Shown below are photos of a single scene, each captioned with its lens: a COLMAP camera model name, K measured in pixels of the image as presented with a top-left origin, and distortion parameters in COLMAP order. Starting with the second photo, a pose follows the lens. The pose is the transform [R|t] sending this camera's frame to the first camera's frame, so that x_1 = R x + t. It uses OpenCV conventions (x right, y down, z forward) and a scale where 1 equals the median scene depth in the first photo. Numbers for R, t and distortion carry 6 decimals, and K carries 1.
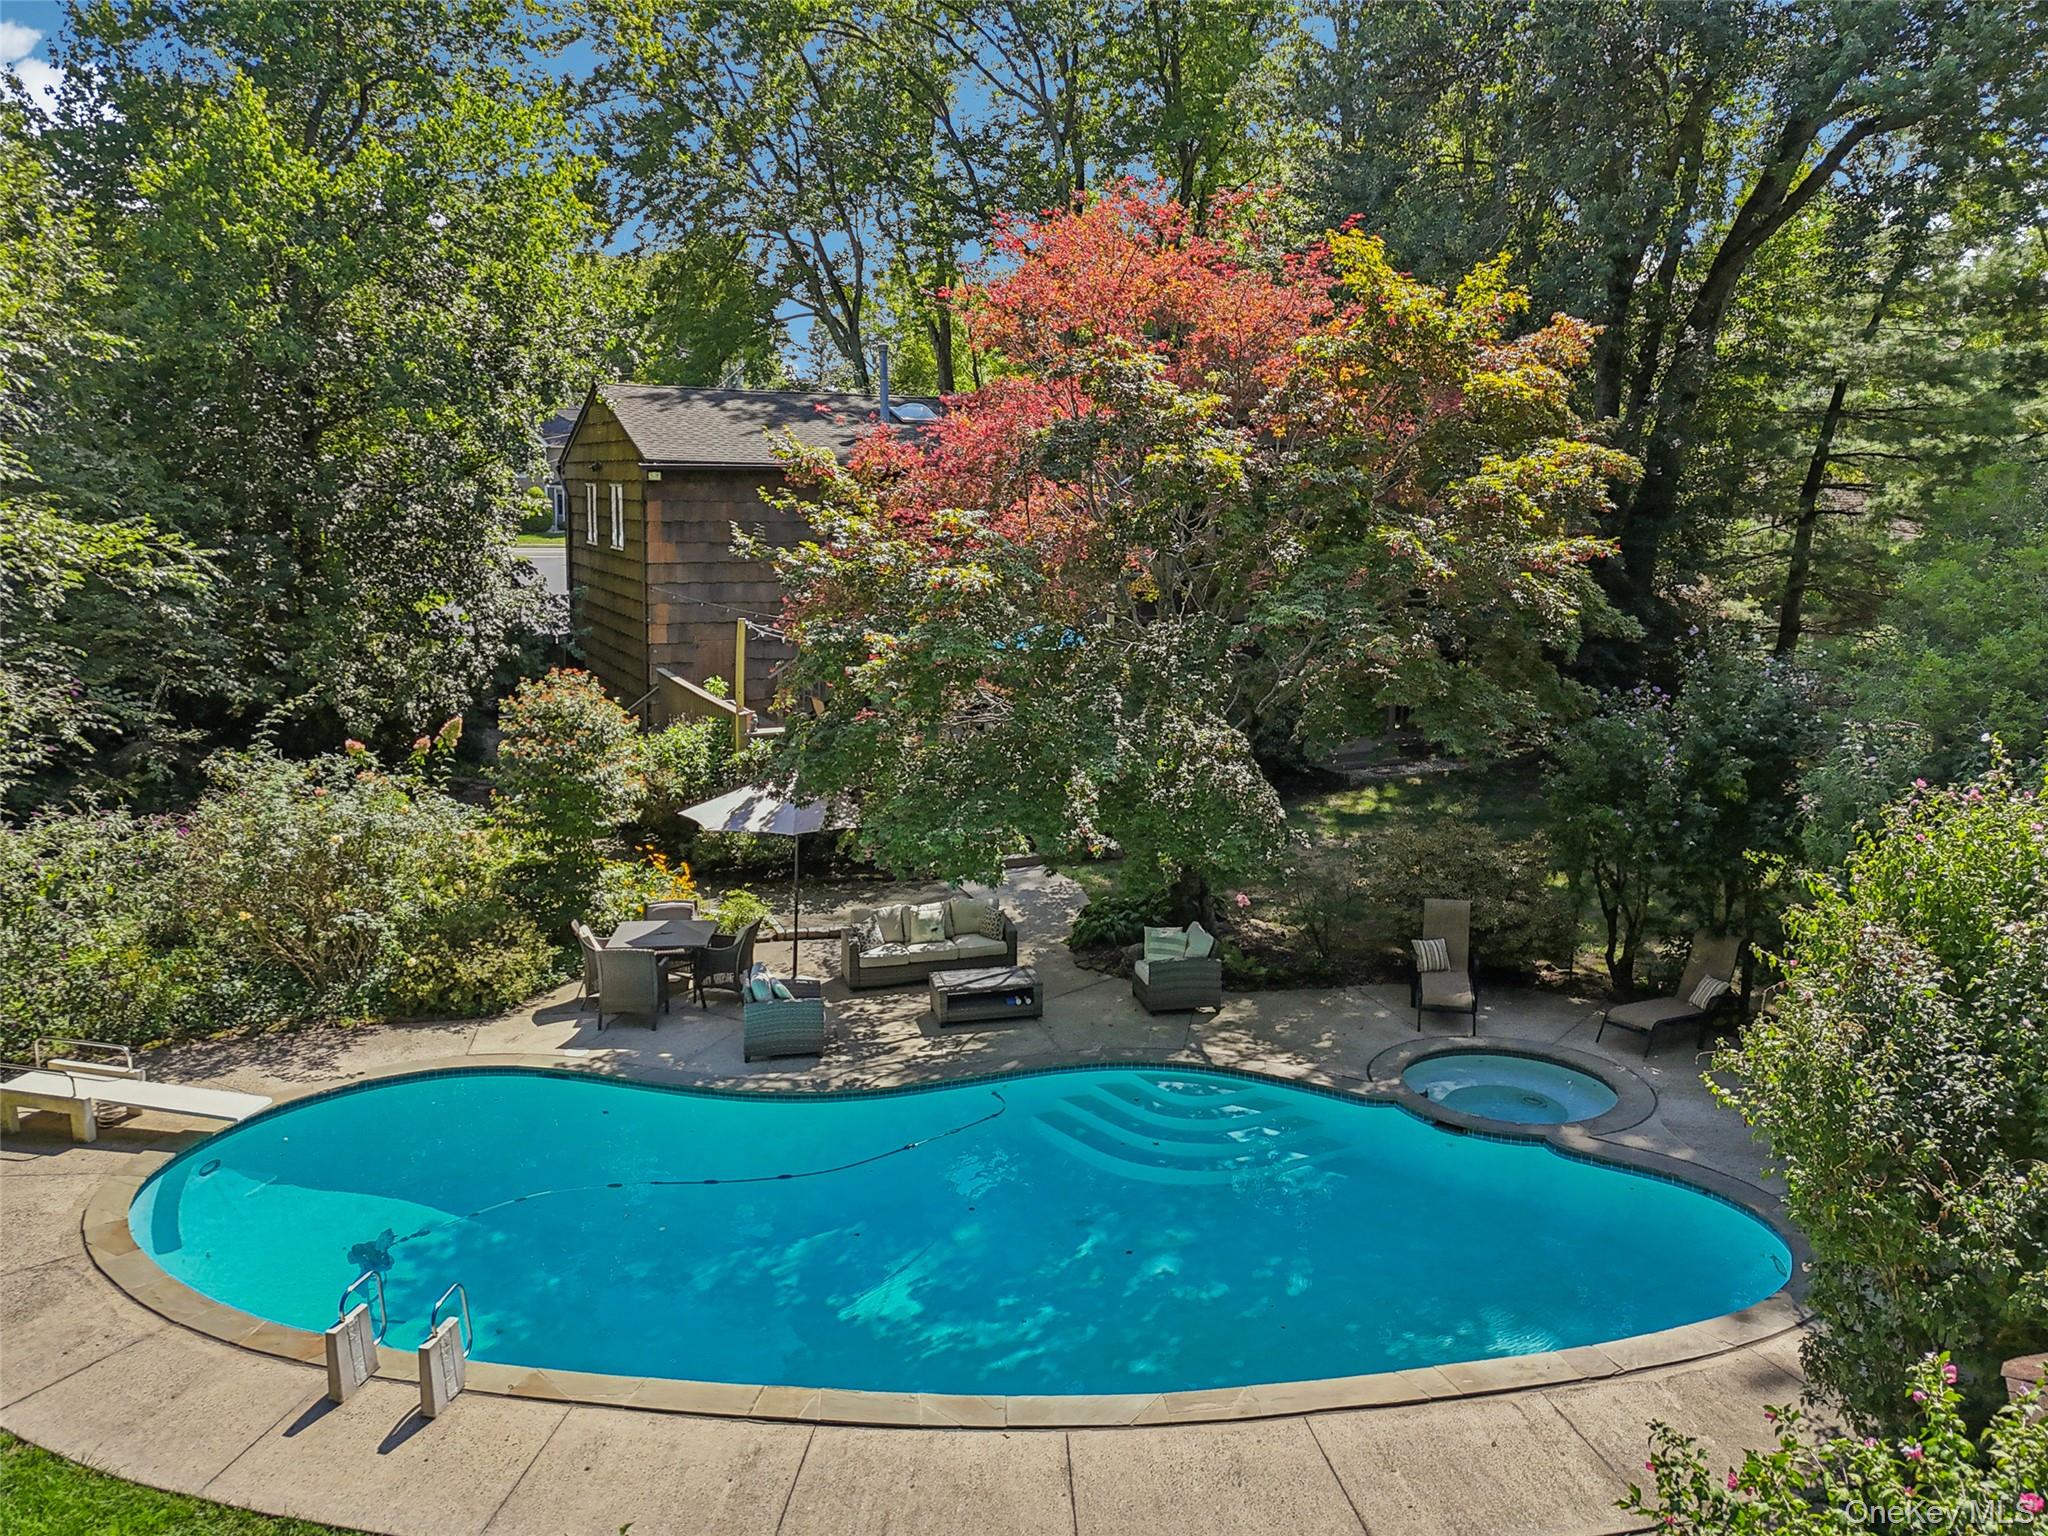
lens RADIAL K [[1435.3, 0, 1021.2], [0, 1435.3, 690.4], [0, 0, 1]] dist [0.035406, 0.003697]
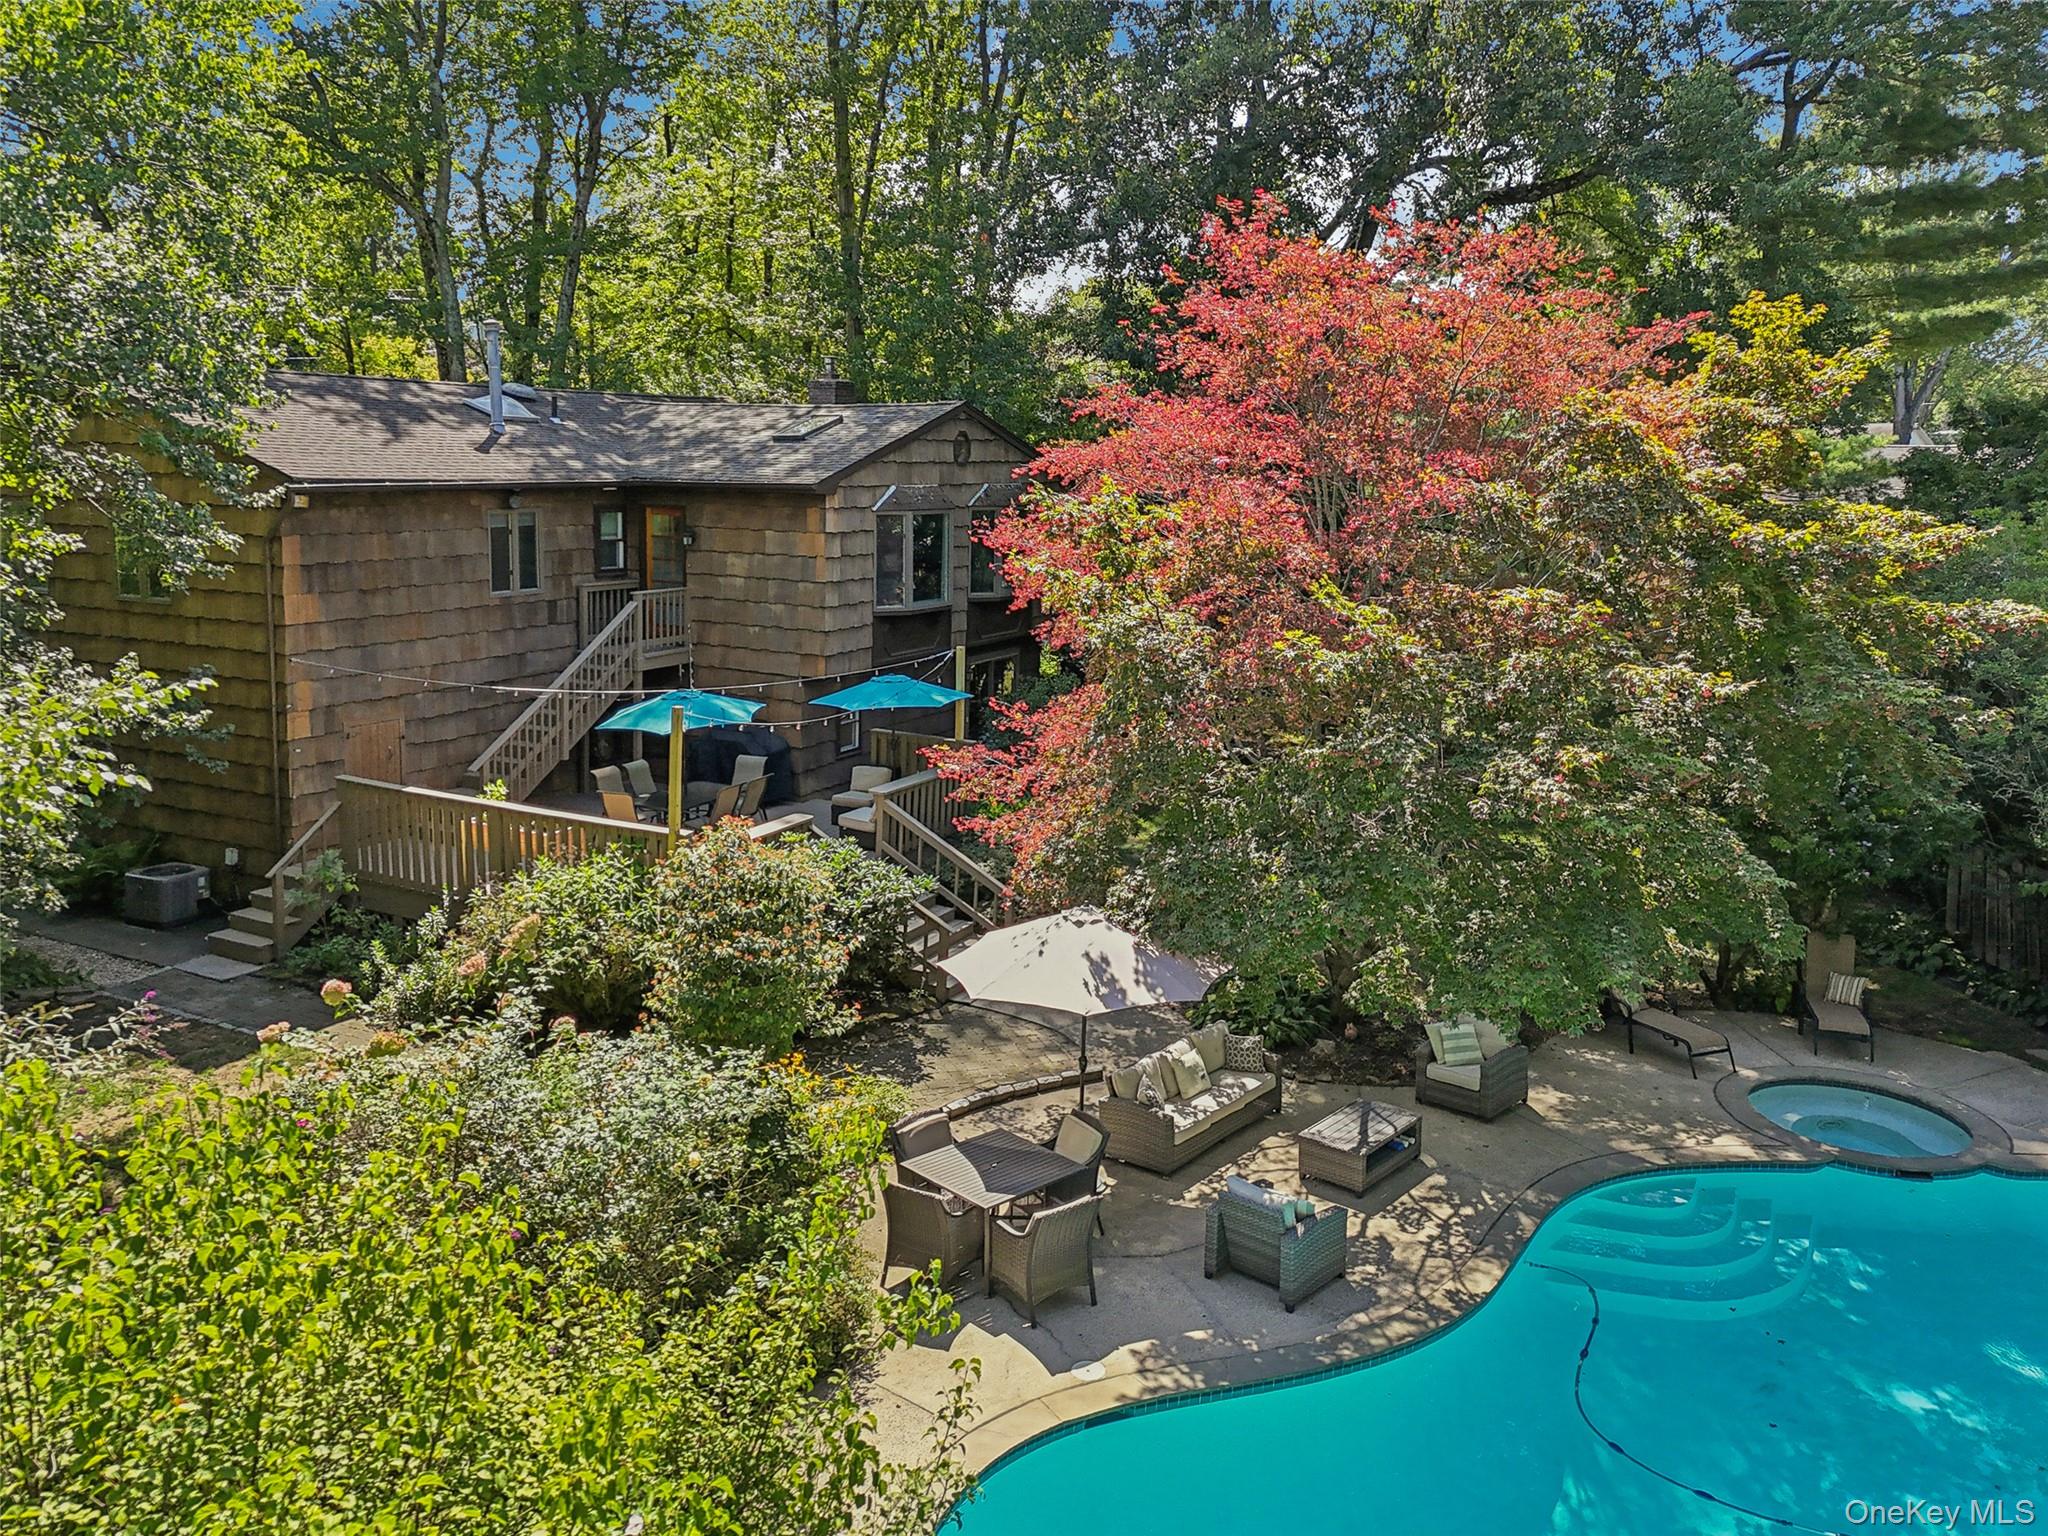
lens RADIAL K [[1452.2, 0, 1029.8], [0, 1452.2, 659.5], [0, 0, 1]] dist [0.084665, -0.002157]
pose [[0.813140, -0.067686, 0.578120, -0.666623], [0.065297, 0.997554, 0.024950, -0.115848], [-0.578394, 0.017461, 0.815571, 0.362751]]
